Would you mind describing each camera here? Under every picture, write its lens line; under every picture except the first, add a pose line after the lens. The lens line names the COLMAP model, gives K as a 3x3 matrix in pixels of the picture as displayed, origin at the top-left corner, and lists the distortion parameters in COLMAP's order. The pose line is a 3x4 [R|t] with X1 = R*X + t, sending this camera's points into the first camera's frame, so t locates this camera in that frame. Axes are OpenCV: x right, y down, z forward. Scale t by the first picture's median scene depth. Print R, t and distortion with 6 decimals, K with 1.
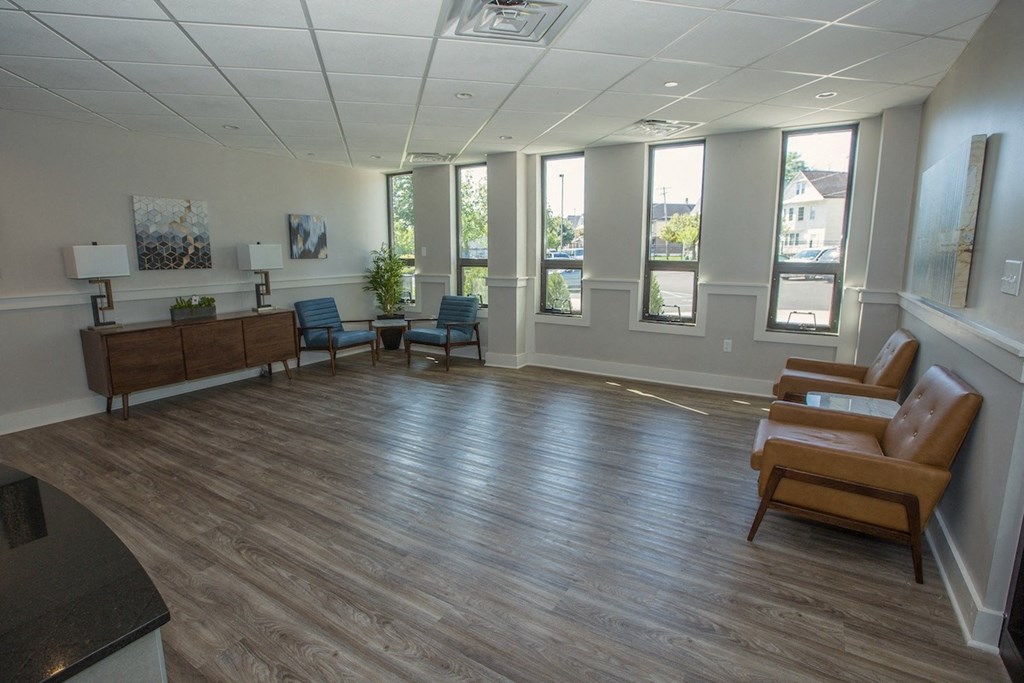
lens RADIAL K [[504.7, 0, 489.9], [0, 504.7, 347.8], [0, 0, 1]] dist [-0.038440, 0.007721]
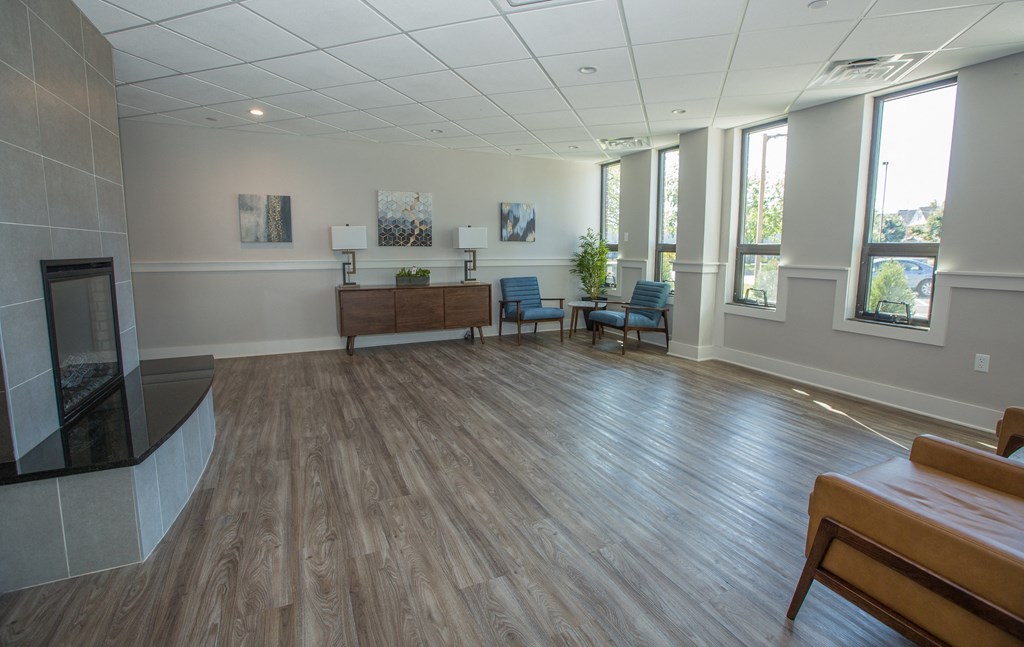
lens RADIAL K [[469.9, 0, 503.9], [0, 469.9, 319.6], [0, 0, 1]] dist [-0.042536, 0.006468]
pose [[0.850163, 0.087830, -0.519143, 0.222716], [-0.107011, 0.994233, -0.007036, 0.011240], [0.515531, 0.061536, 0.854659, 0.104402]]
